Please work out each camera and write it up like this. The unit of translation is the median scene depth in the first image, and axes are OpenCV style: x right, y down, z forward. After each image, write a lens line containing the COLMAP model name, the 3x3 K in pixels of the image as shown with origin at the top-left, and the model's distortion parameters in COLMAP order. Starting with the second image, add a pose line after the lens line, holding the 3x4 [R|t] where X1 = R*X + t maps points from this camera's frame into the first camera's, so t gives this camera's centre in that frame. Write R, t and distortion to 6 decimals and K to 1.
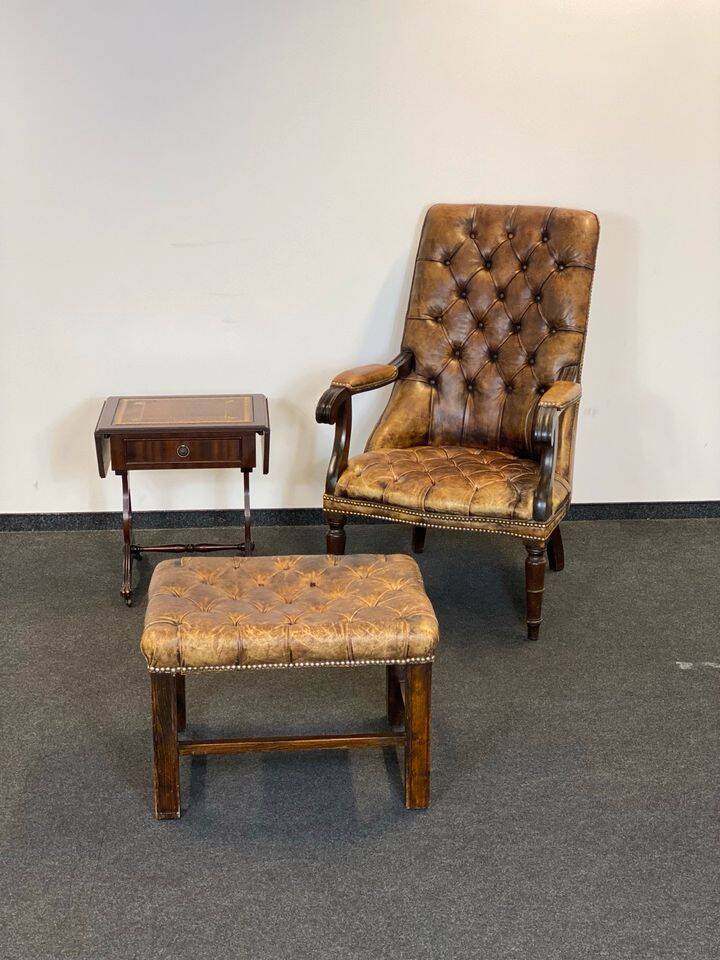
lens RADIAL K [[1431.2, 0, 360.0], [0, 1431.2, 480.0], [0, 0, 1]] dist [0.173647, -0.324560]
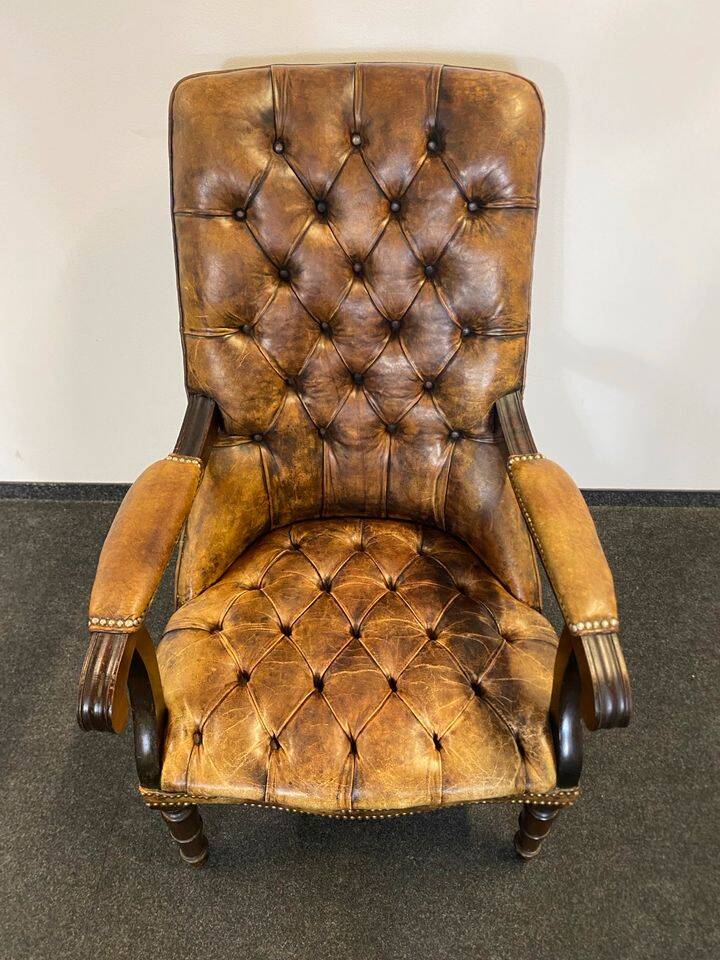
lens RADIAL K [[716.0, 0, 356.2], [0, 716.0, 473.4], [0, 0, 1]] dist [0.096665, -0.163072]
pose [[0.931720, -0.268260, 0.244817, 0.013429], [0.122607, 0.866855, 0.483249, -0.193636], [-0.341857, -0.420236, 0.840557, 0.756290]]
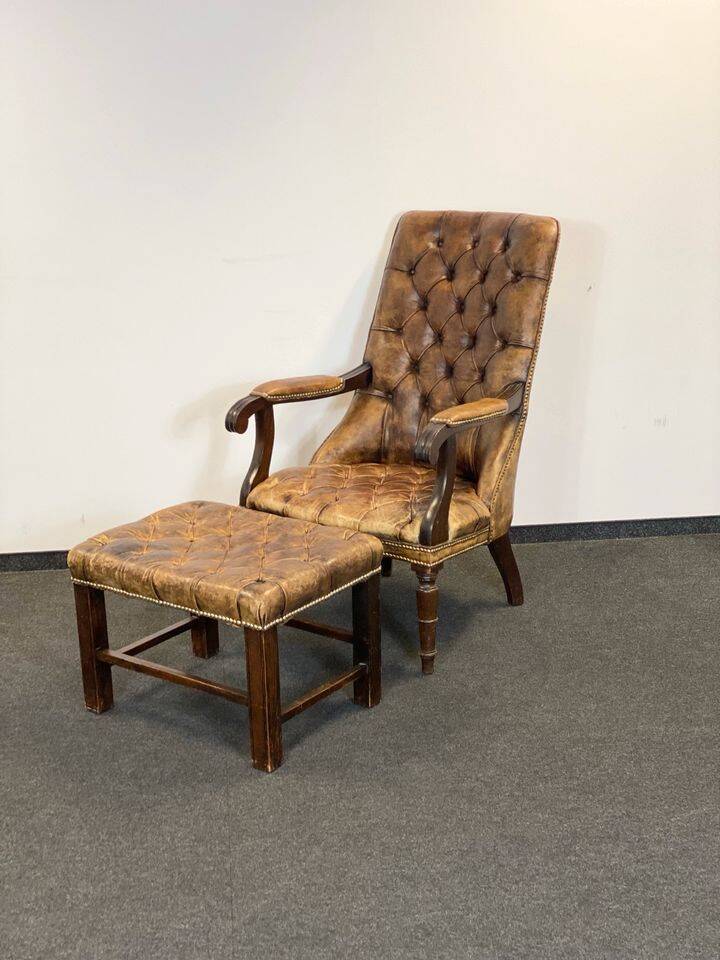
lens RADIAL K [[1431.2, 0, 360.0], [0, 1431.2, 480.0], [0, 0, 1]] dist [0.173647, -0.324560]
pose [[0.961375, 0.050286, -0.270608, 0.298004], [-0.056419, 0.998296, -0.014929, 0.002298], [0.269396, 0.029620, 0.962574, 0.082798]]
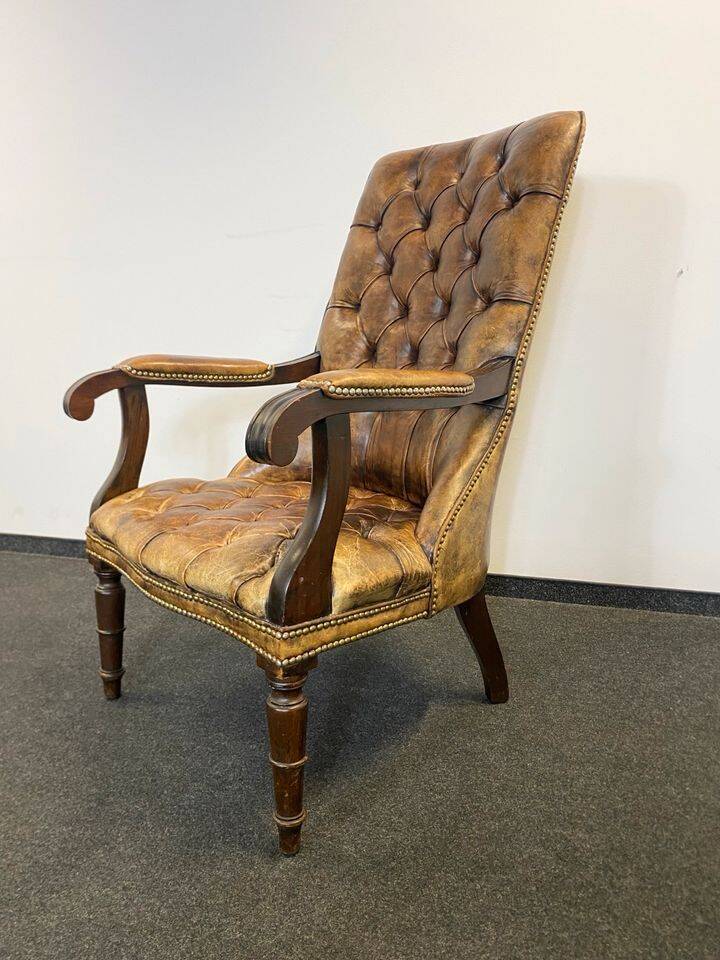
lens RADIAL K [[723.9, 0, 360.0], [0, 723.9, 480.0], [0, 0, 1]] dist [0.062219, -0.003947]
pose [[0.887617, 0.083072, -0.453028, 0.229285], [-0.122764, 0.990688, -0.058868, -0.006965], [0.443920, 0.107868, 0.889550, 0.706889]]
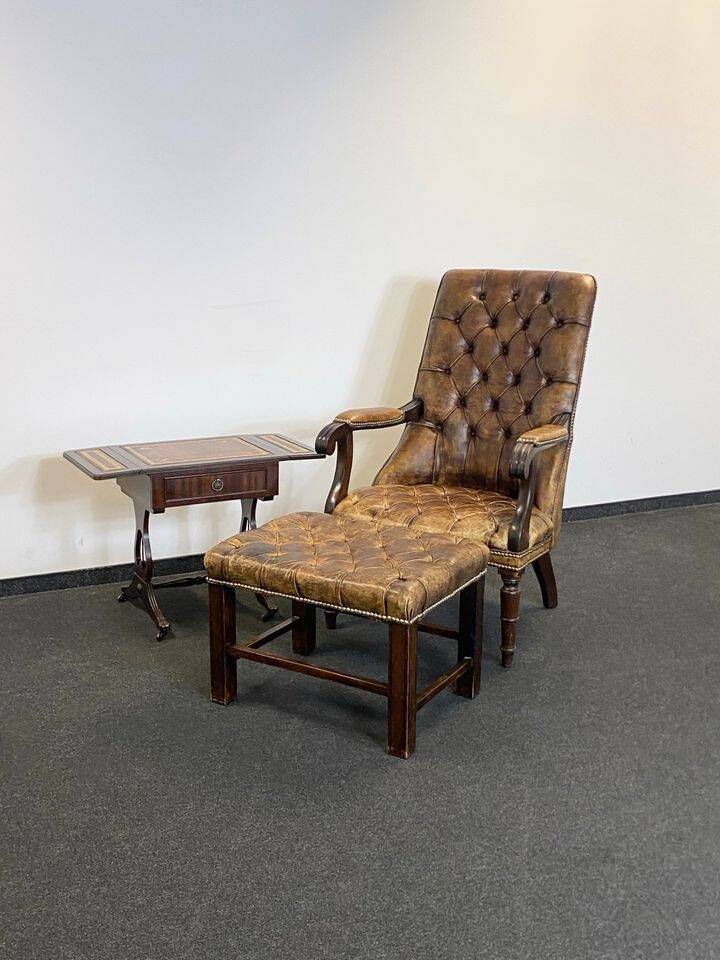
lens RADIAL K [[1106.5, 0, 360.0], [0, 1106.5, 480.0], [0, 0, 1]] dist [0.179524, -0.008829]
pose [[0.990623, 0.041695, -0.130110, 0.104895], [-0.051703, 0.995879, -0.074514, 0.038551], [0.126467, 0.080542, 0.988696, 0.161176]]
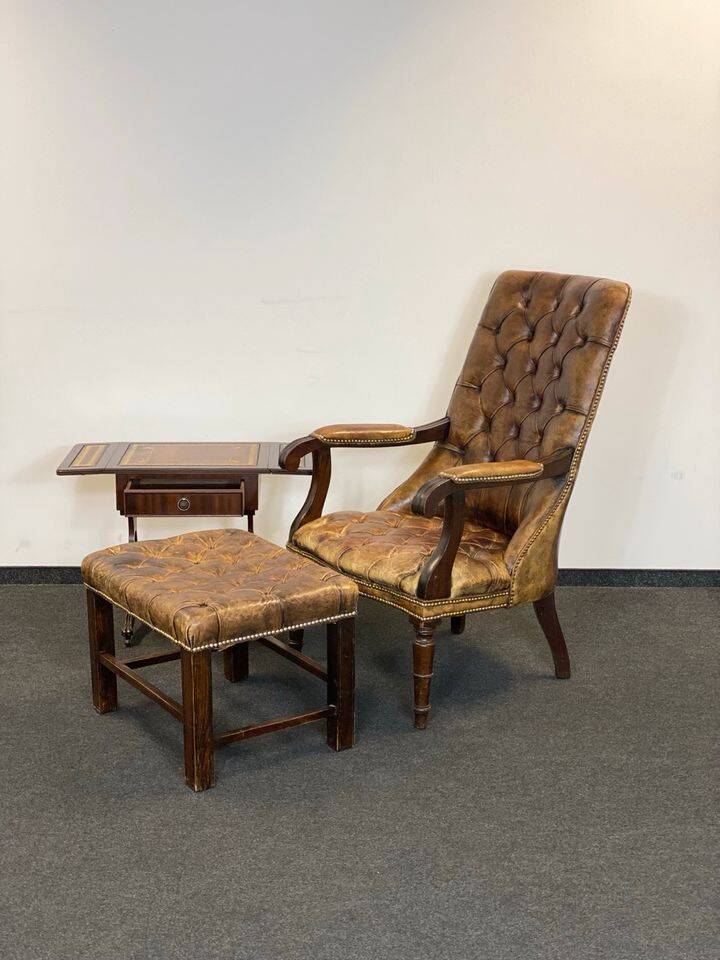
lens RADIAL K [[1431.2, 0, 360.0], [0, 1431.2, 480.0], [0, 0, 1]] dist [0.173647, -0.324560]
pose [[0.829704, 0.131587, -0.542472, 0.521949], [-0.174008, 0.984364, -0.027368, -0.012846], [0.530389, 0.117102, 0.839628, 0.173211]]
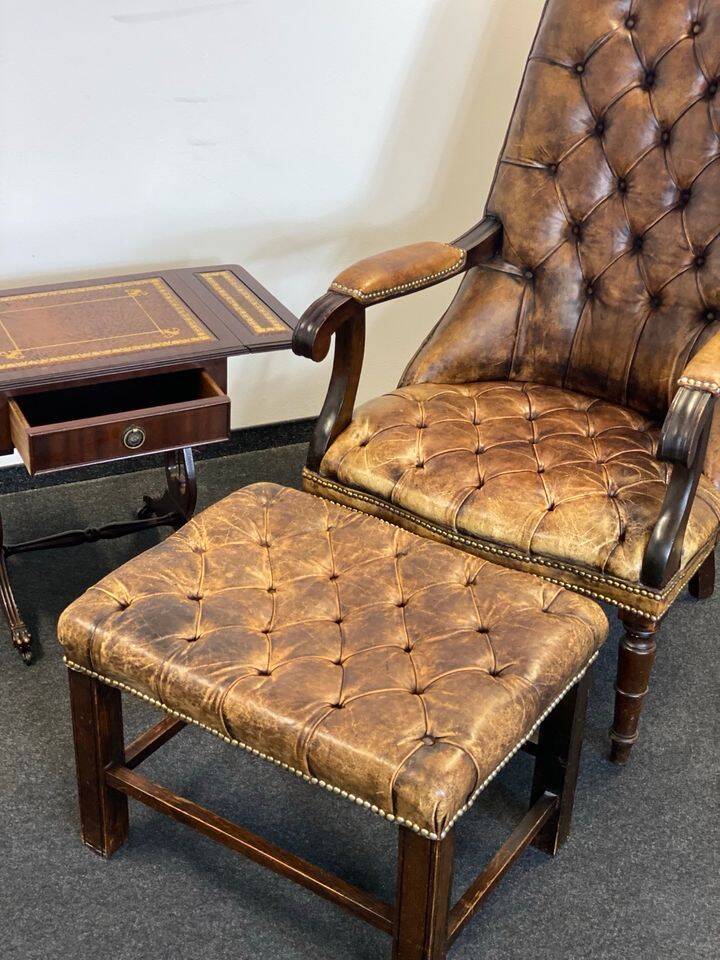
lens RADIAL K [[1431.2, 0, 360.0], [0, 1431.2, 480.0], [0, 0, 1]] dist [0.173647, -0.324560]
pose [[0.982064, 0.120743, -0.144813, 0.080455], [-0.089599, 0.974648, 0.205021, -0.104121], [0.165896, -0.188369, 0.967985, 0.398555]]
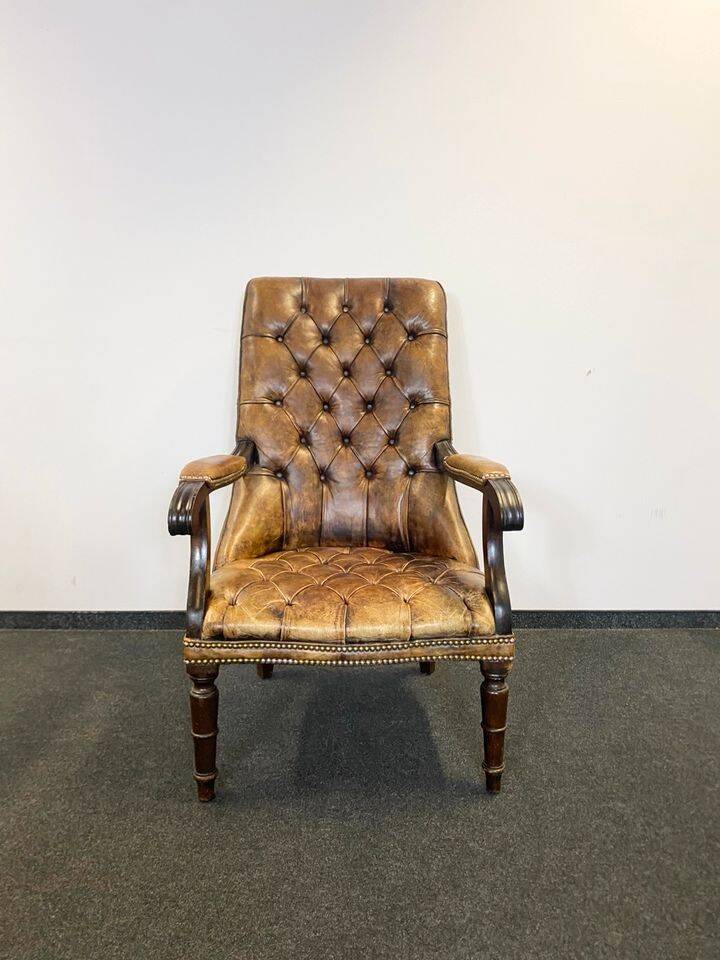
lens RADIAL K [[716.0, 0, 356.2], [0, 716.0, 473.4], [0, 0, 1]] dist [0.096665, -0.163072]
pose [[0.920521, -0.076120, 0.383206, -0.071930], [0.120968, 0.988168, -0.094294, -0.024330], [-0.371494, 0.133156, 0.918837, 0.605032]]
